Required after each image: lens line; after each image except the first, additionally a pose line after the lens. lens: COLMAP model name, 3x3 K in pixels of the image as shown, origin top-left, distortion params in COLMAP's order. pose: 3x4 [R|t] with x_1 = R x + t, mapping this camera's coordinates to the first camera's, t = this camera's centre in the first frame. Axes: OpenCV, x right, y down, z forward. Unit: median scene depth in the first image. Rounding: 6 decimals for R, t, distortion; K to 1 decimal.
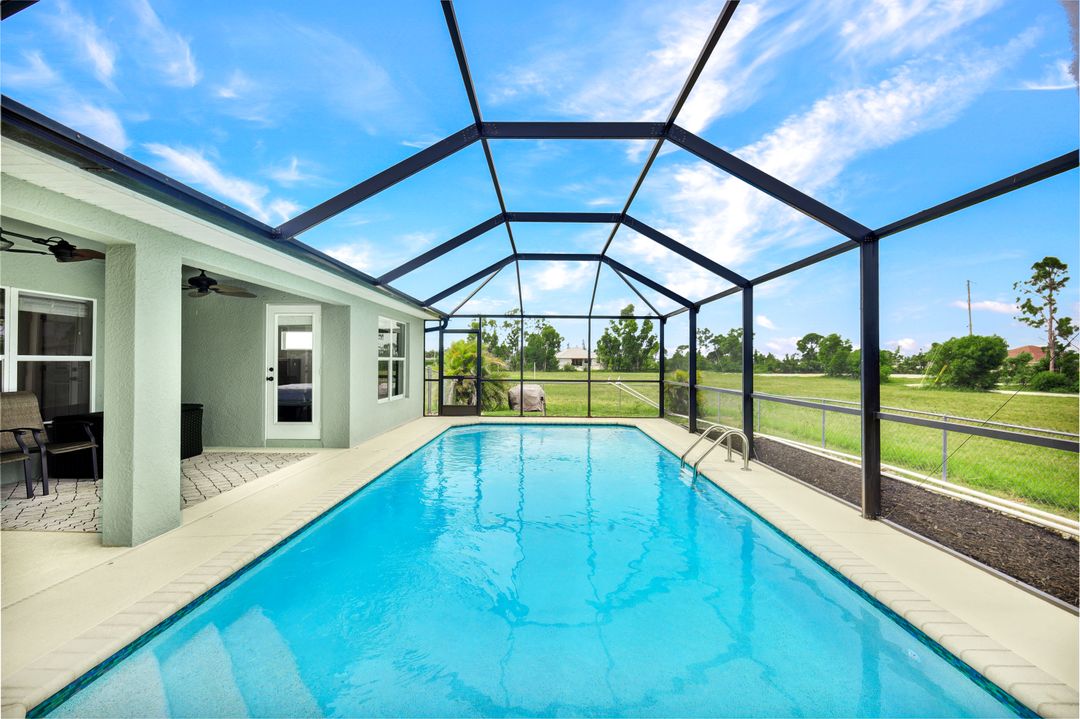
lens RADIAL K [[468.5, 0, 542.8], [0, 468.5, 356.9], [0, 0, 1]] dist [0.002009, 0.000016]
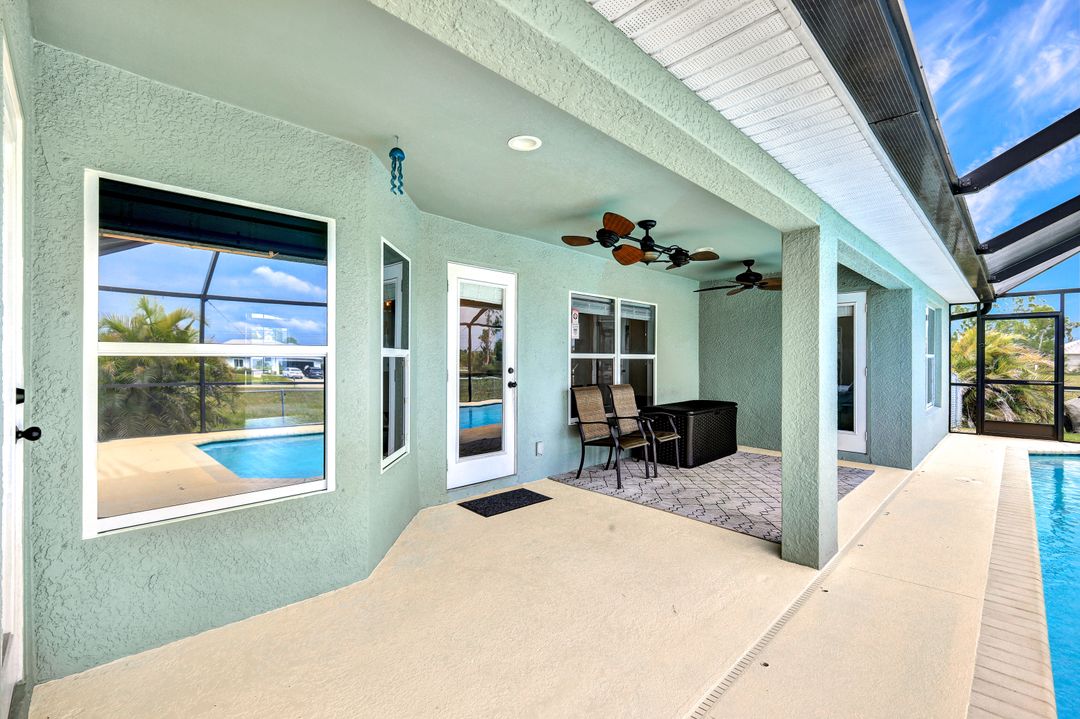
lens RADIAL K [[466.5, 0, 534.5], [0, 466.5, 358.4], [0, 0, 1]] dist [0.000649, -0.000009]
pose [[0.704113, -0.000263, -0.710088, -0.191196], [0.006256, 0.999963, 0.005832, -0.000477], [0.710061, -0.008549, 0.704089, 0.001424]]
